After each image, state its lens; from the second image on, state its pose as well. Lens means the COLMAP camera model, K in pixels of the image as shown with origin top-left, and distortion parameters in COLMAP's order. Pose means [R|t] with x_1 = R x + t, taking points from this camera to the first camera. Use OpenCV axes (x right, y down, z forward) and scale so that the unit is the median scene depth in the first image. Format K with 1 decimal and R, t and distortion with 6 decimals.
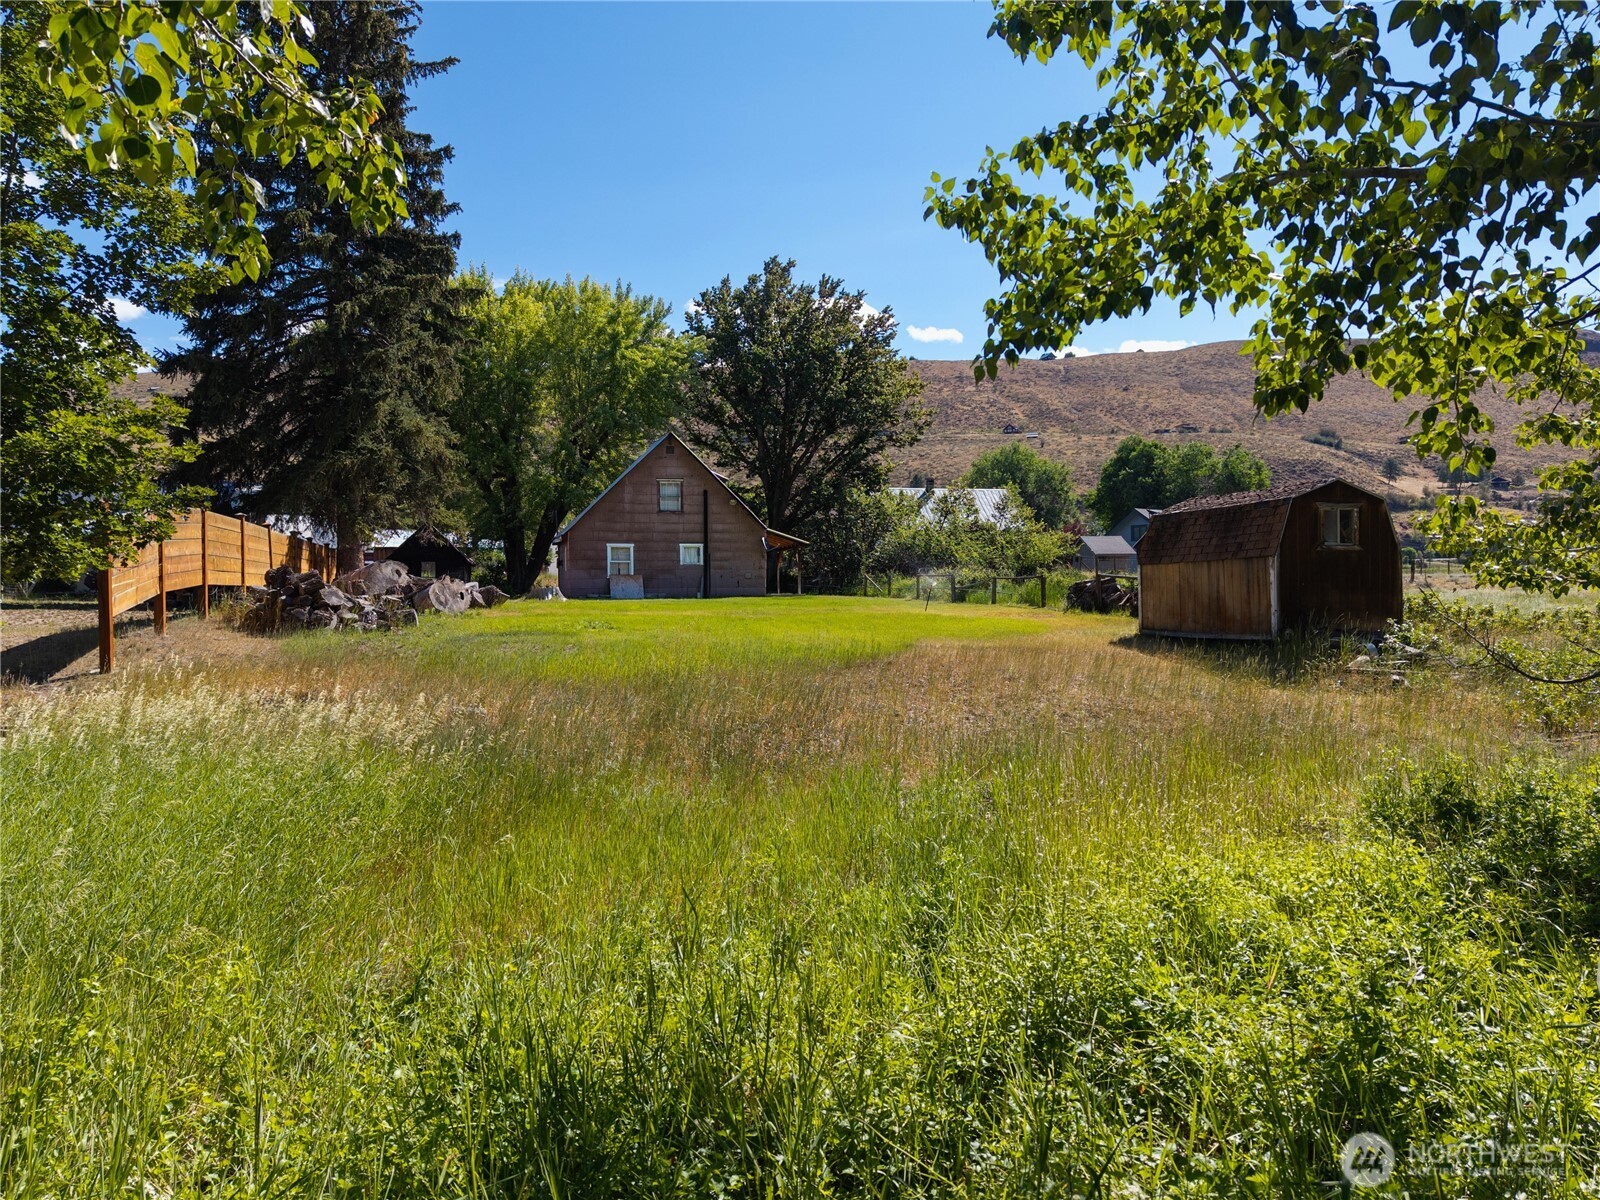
lens RADIAL K [[1069.4, 0, 800.0], [0, 1069.4, 600.0], [0, 0, 1]] dist [0.064872, -0.084505]
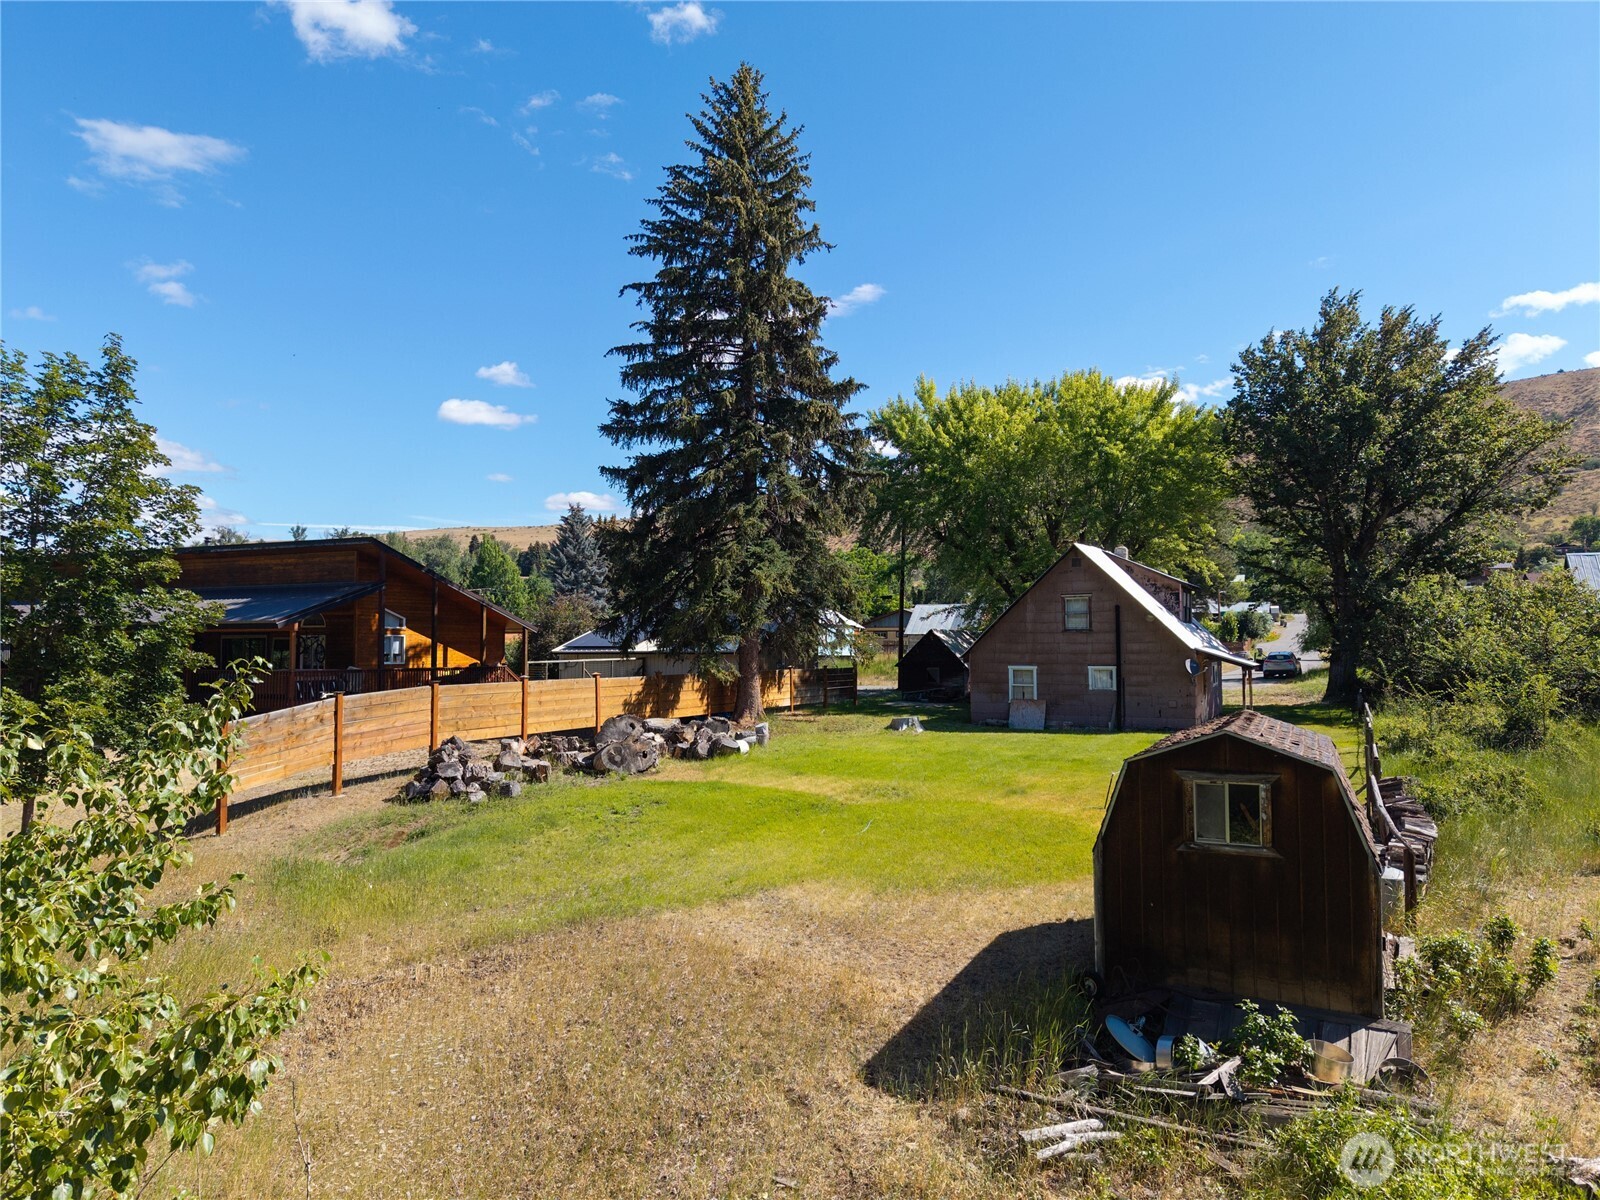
lens RADIAL K [[1069.4, 0, 800.0], [0, 1069.4, 600.0], [0, 0, 1]] dist [0.064872, -0.084505]
pose [[0.737194, -0.021054, -0.675354, 0.241081], [-0.009350, 0.999101, -0.041353, -0.051940], [0.675617, 0.036799, 0.736334, 0.131780]]
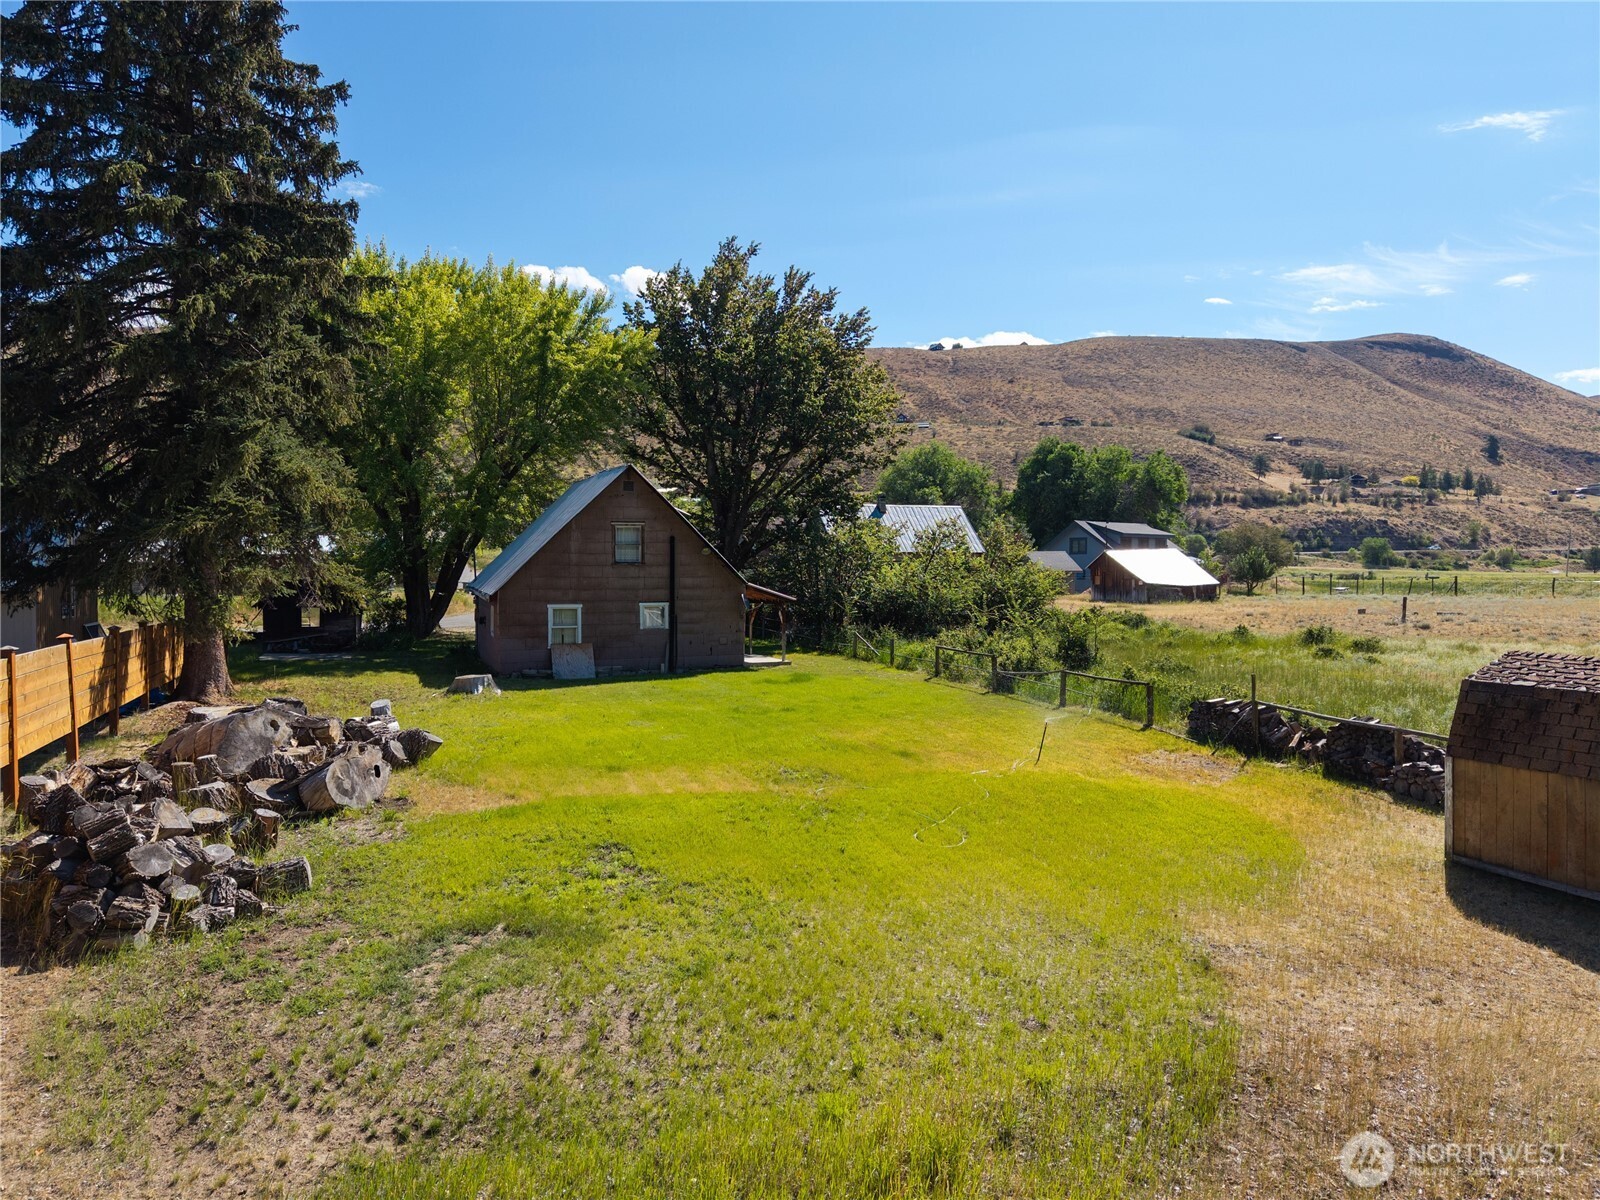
lens RADIAL K [[1060.8, 0, 800.0], [0, 1060.8, 600.0], [0, 0, 1]] dist [0.063302, -0.081383]
pose [[0.994549, 0.005420, 0.104131, -0.057655], [-0.007164, 0.999840, 0.016382, -0.052309], [-0.104025, -0.017039, 0.994429, 0.150431]]
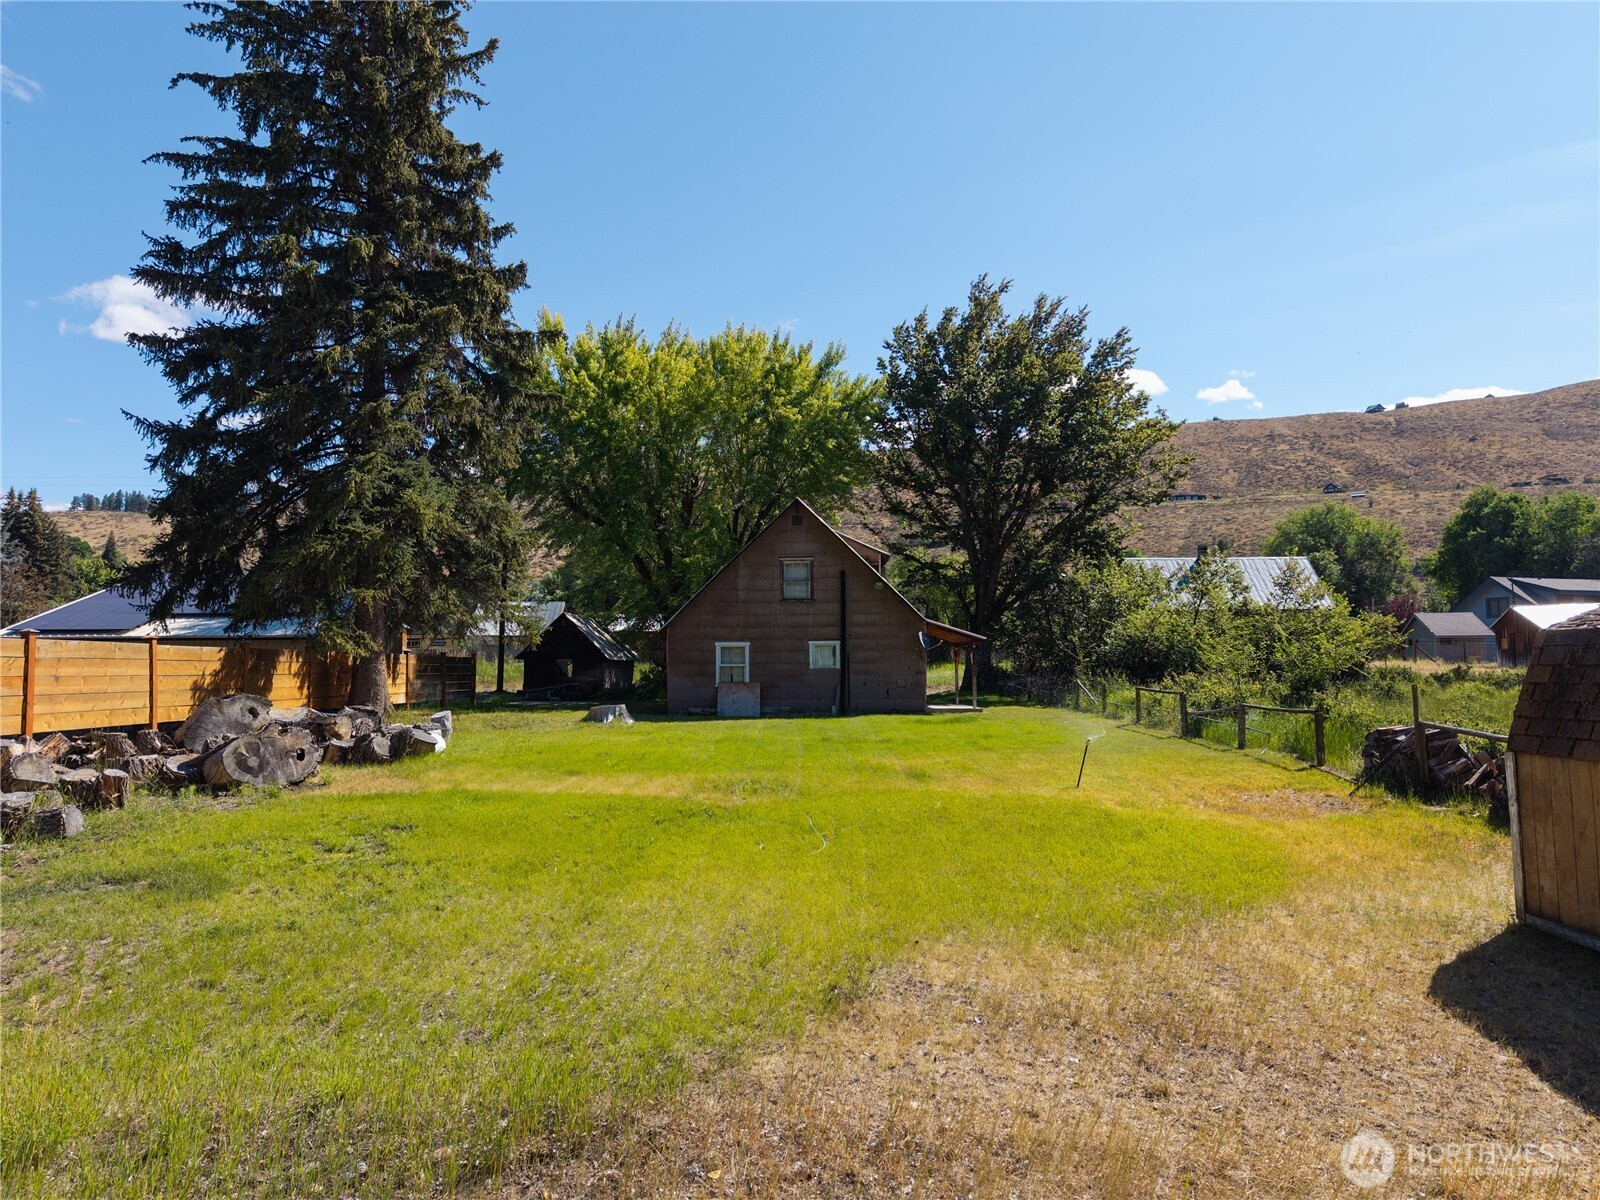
lens RADIAL K [[1060.8, 0, 800.0], [0, 1060.8, 600.0], [0, 0, 1]] dist [0.063302, -0.081383]
pose [[0.963449, -0.014220, -0.267513, 0.063592], [-0.004078, 0.997696, -0.067721, -0.023499], [0.267859, 0.066337, 0.961172, 0.204609]]
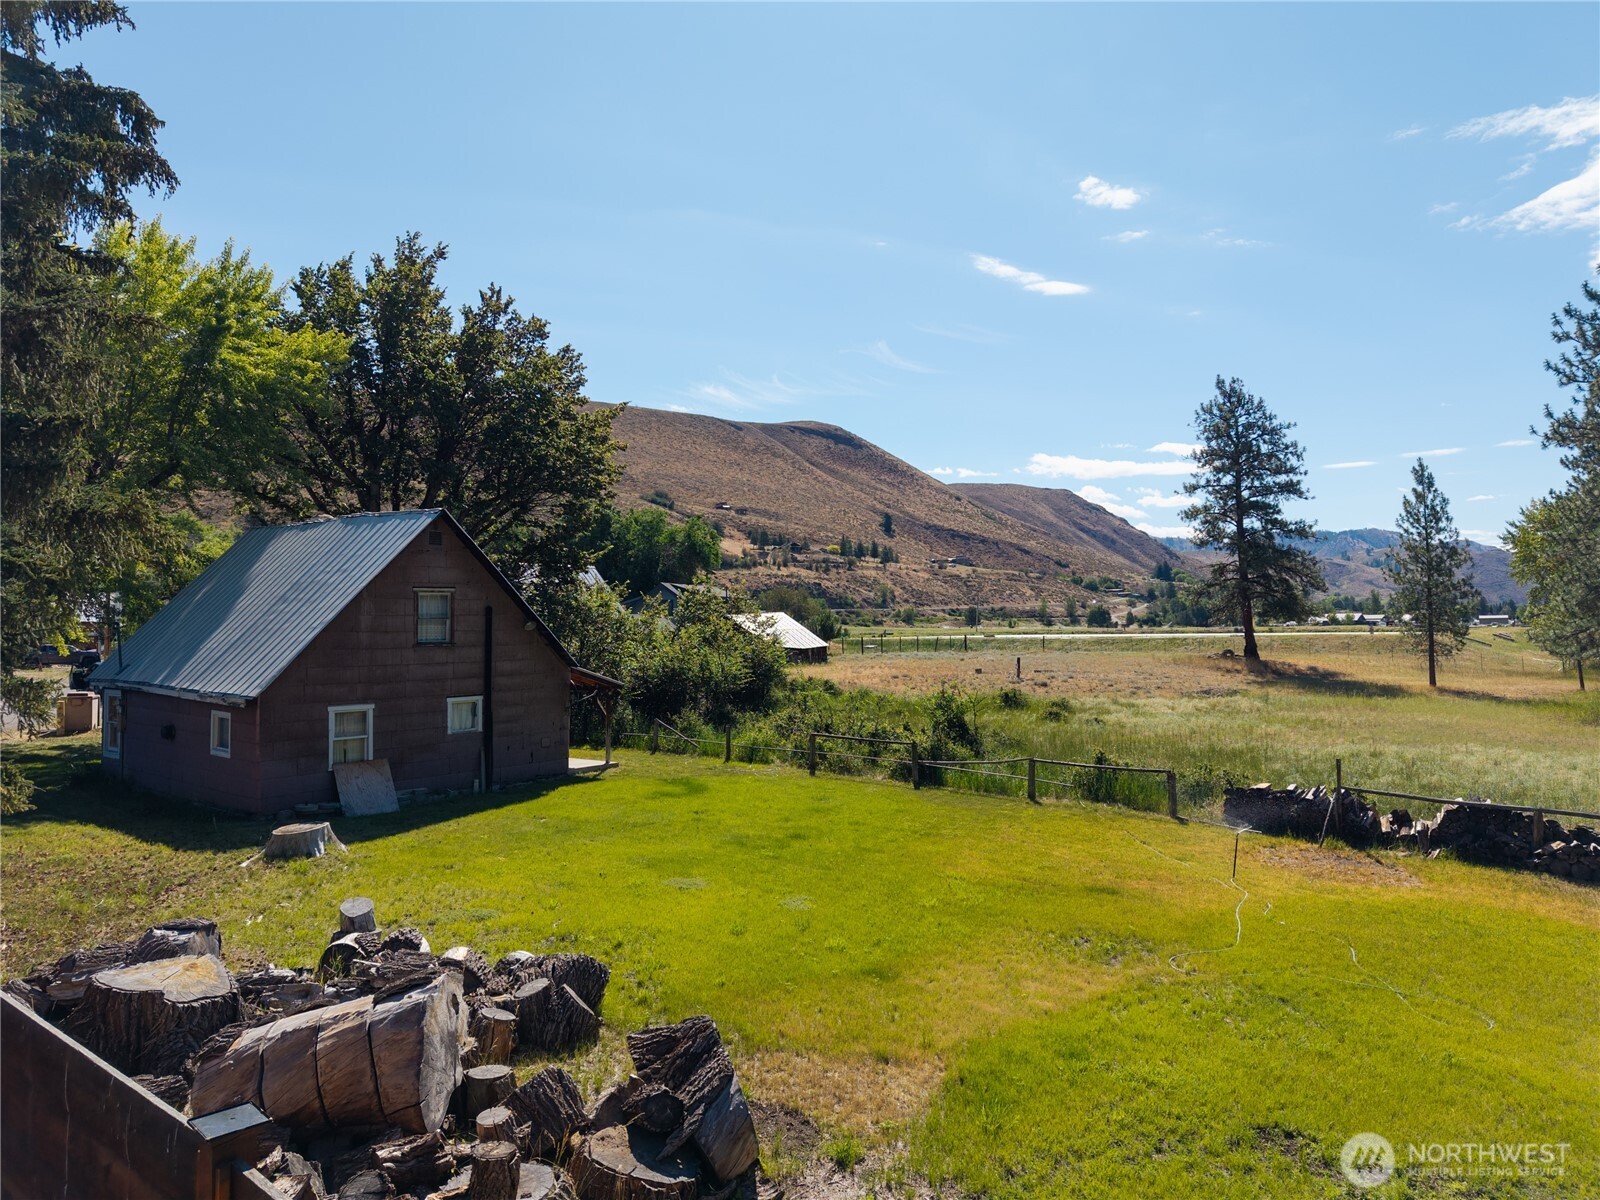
lens RADIAL K [[1069.4, 0, 800.0], [0, 1069.4, 600.0], [0, 0, 1]] dist [0.064872, -0.084505]
pose [[0.824084, 0.014758, 0.566276, -0.217951], [0.008032, 0.999256, -0.037731, -0.062675], [-0.566411, 0.035641, 0.823352, 0.307830]]
